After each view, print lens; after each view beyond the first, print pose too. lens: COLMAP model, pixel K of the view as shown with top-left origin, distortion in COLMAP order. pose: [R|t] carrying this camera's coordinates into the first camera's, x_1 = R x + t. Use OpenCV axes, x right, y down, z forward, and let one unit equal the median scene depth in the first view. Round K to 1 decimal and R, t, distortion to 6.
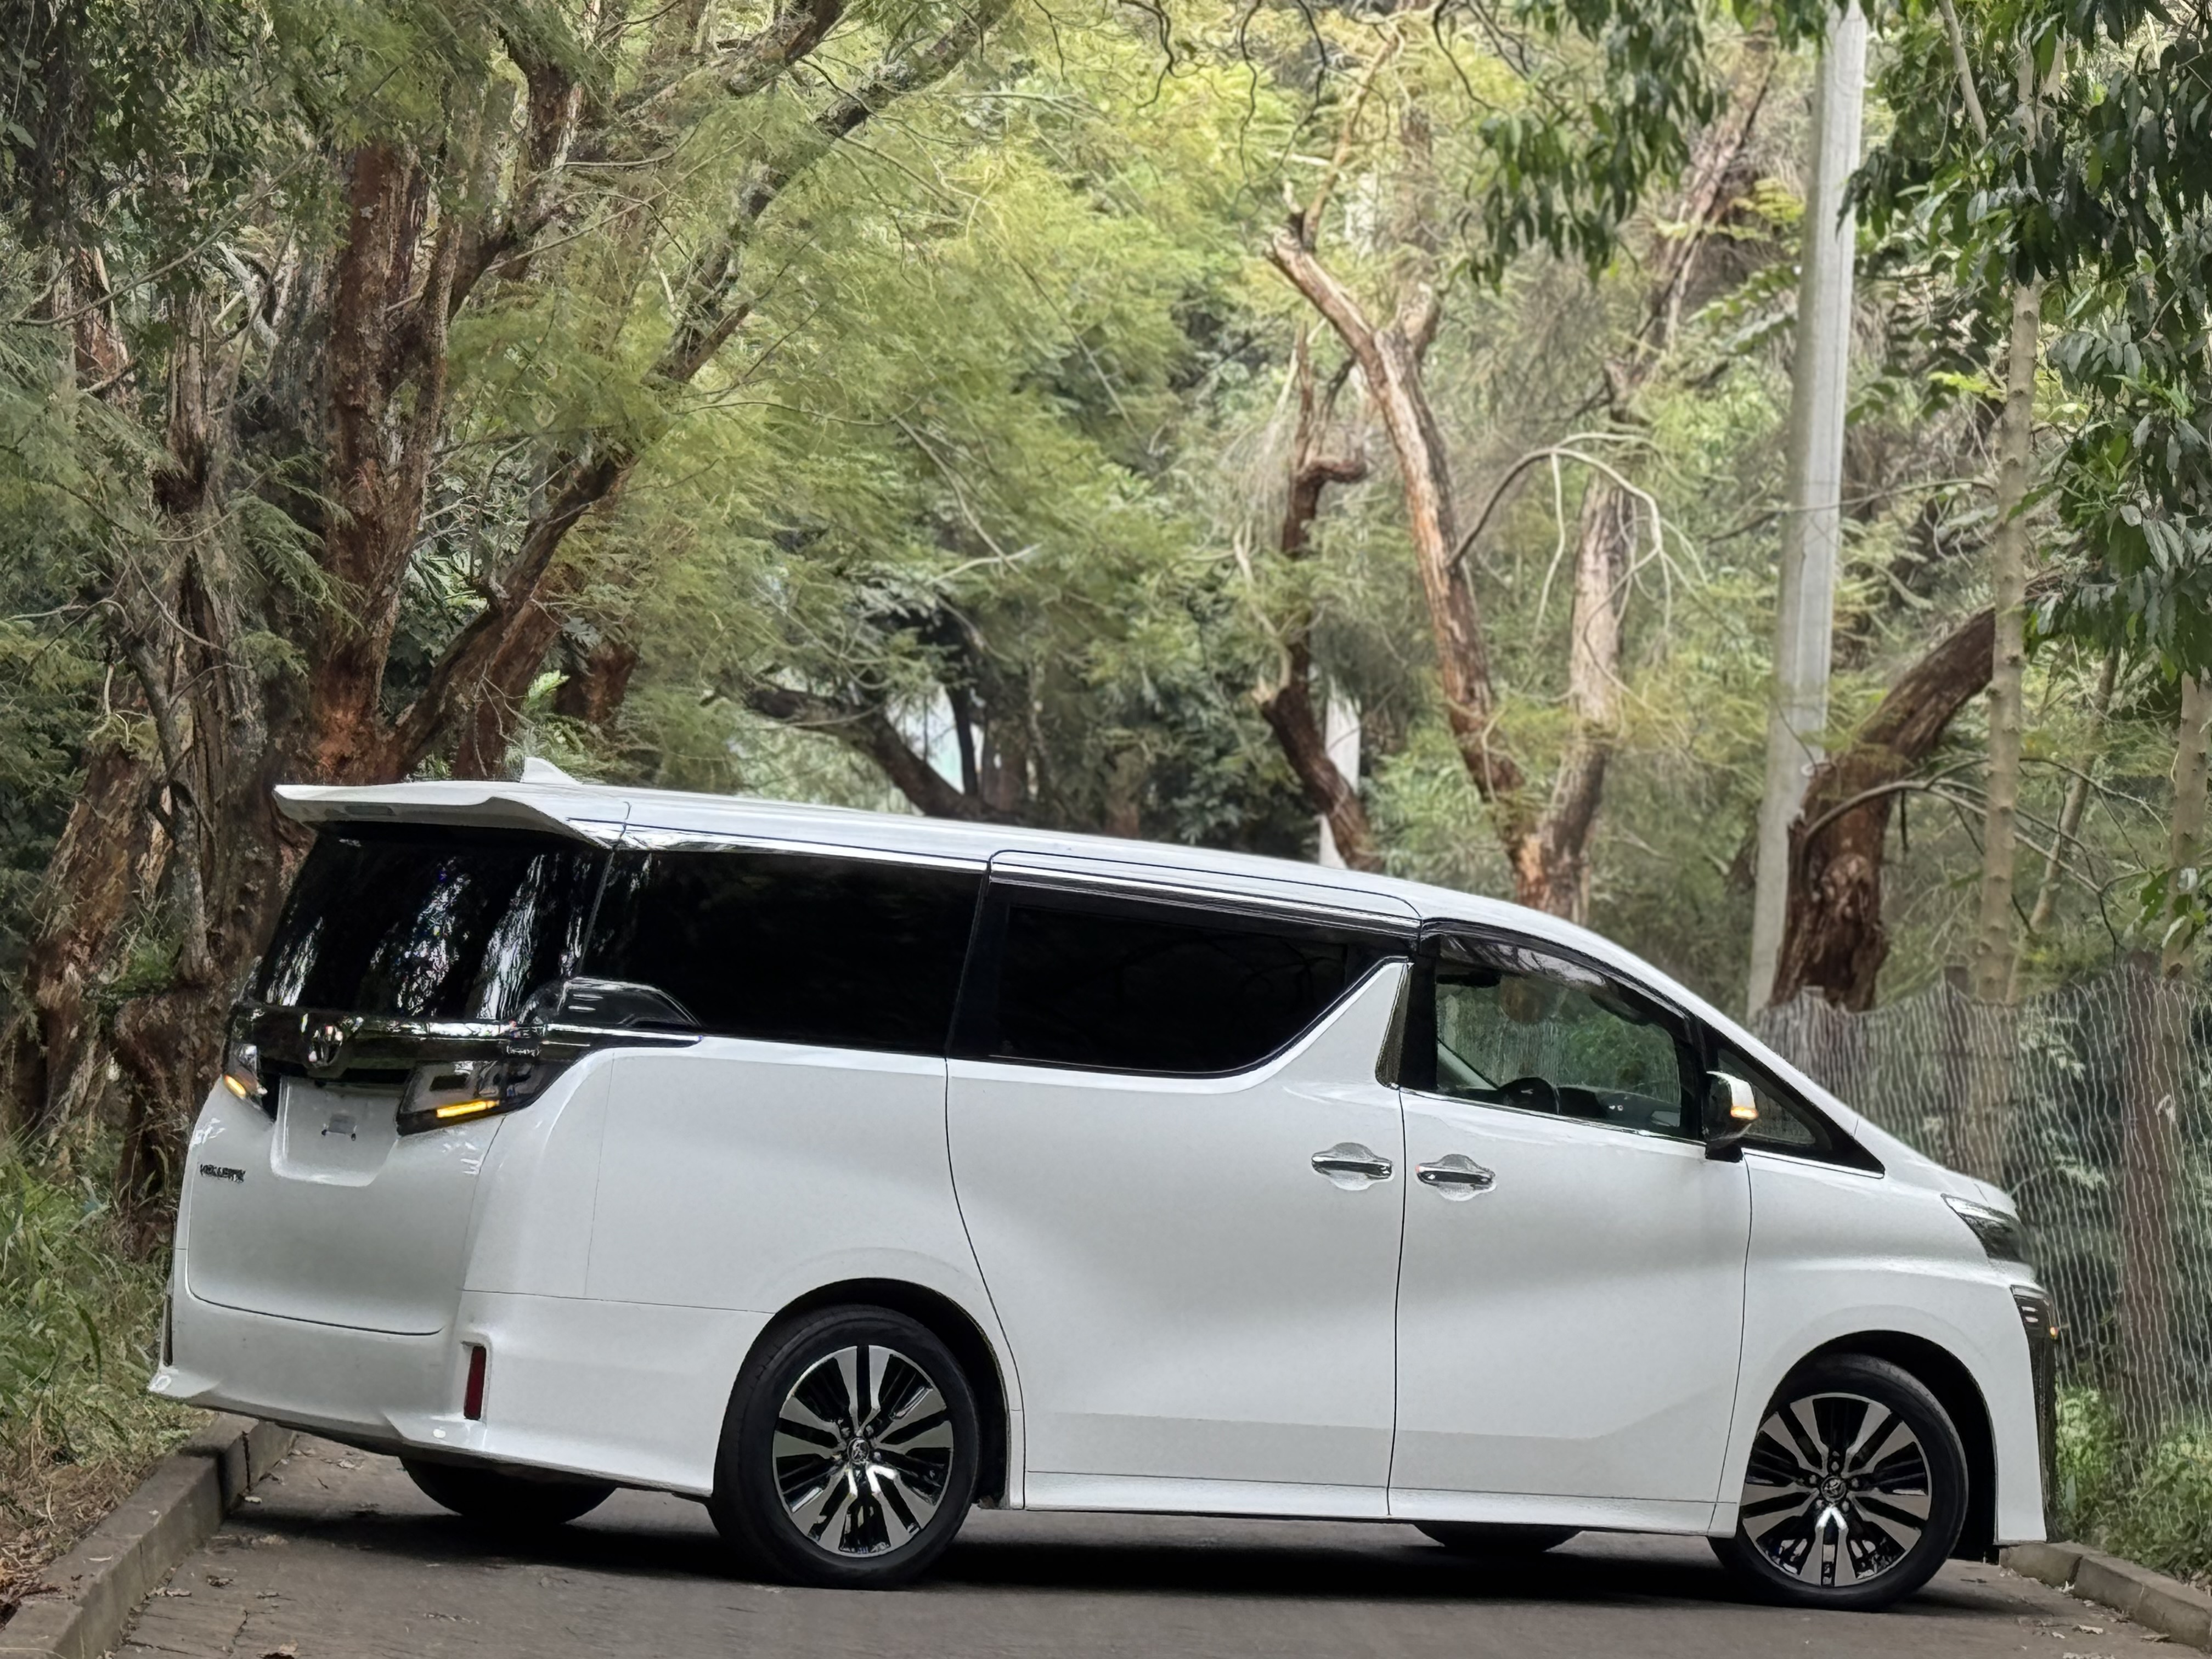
lens RADIAL K [[7759.4, 0, 1106.0], [0, 7759.4, 829.5], [0, 0, 1]] dist [-0.019576, 0.298315]
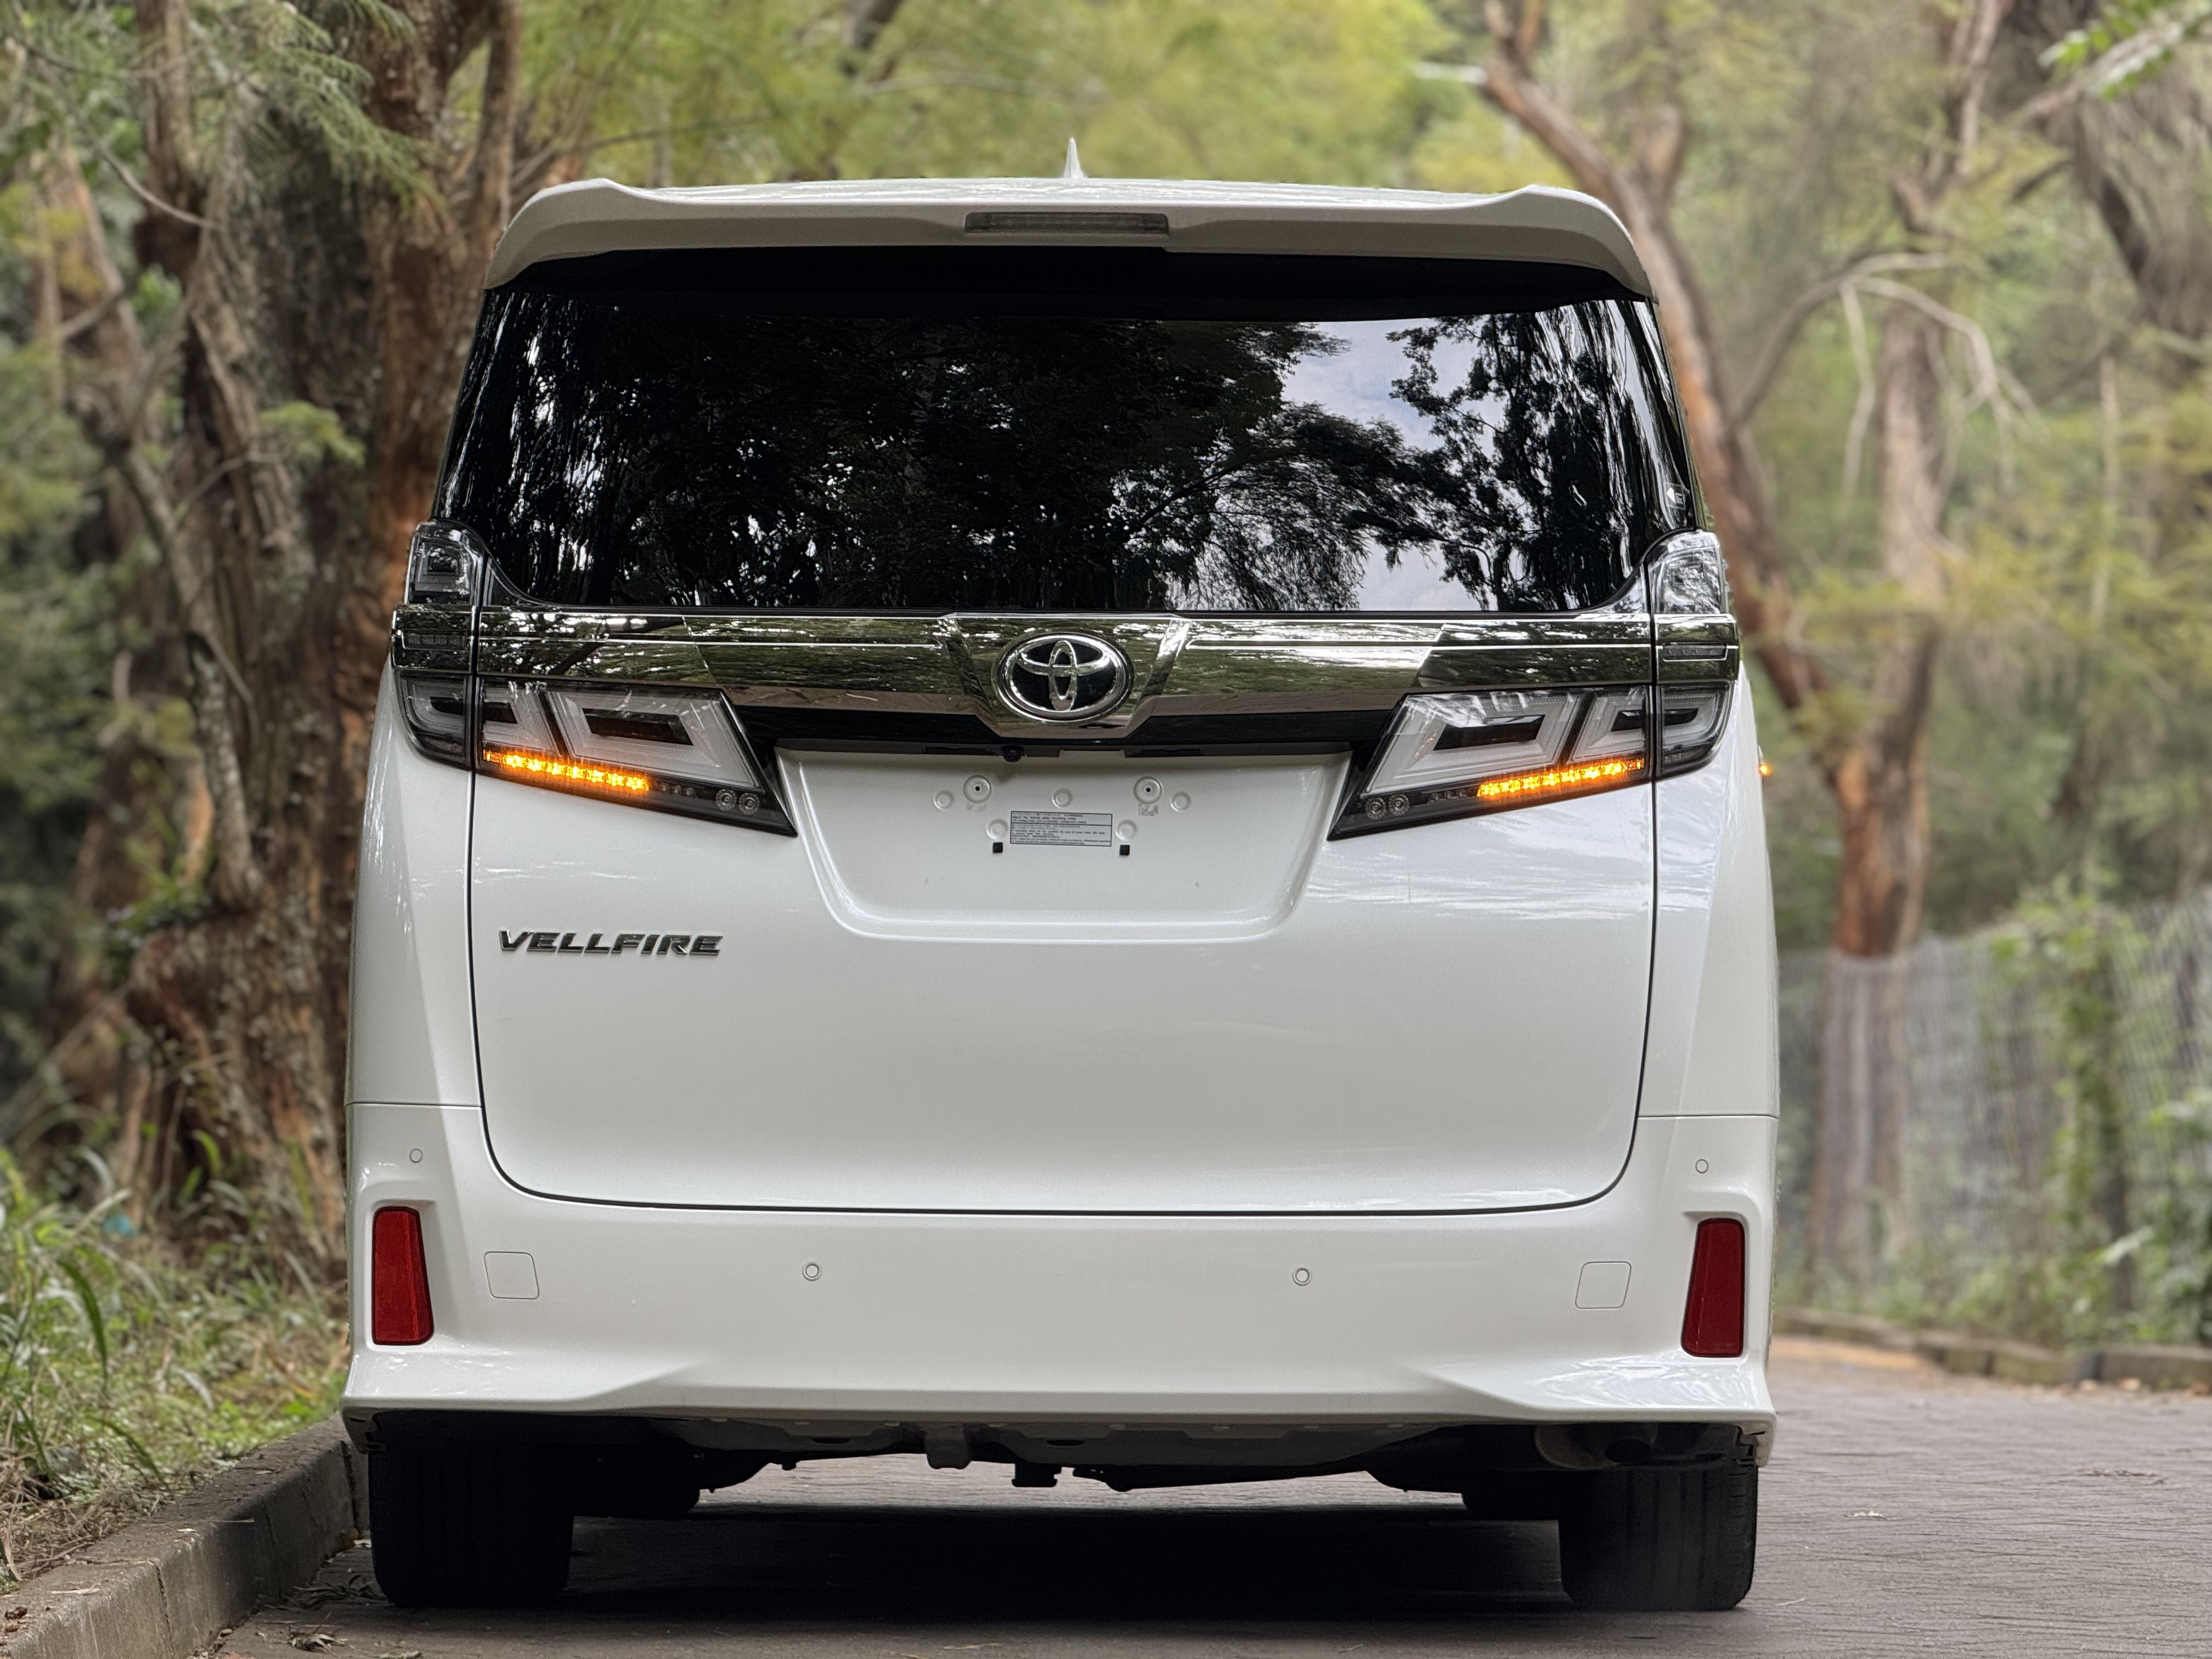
lens RADIAL K [[7957.9, 0, 1106.0], [0, 7957.9, 829.5], [0, 0, 1]] dist [-0.163685, -0.971394]
pose [[0.996909, -0.077820, -0.010838, -0.027849], [0.077623, 0.996828, -0.017540, 0.030324], [0.012168, 0.016645, 0.999787, 0.256809]]
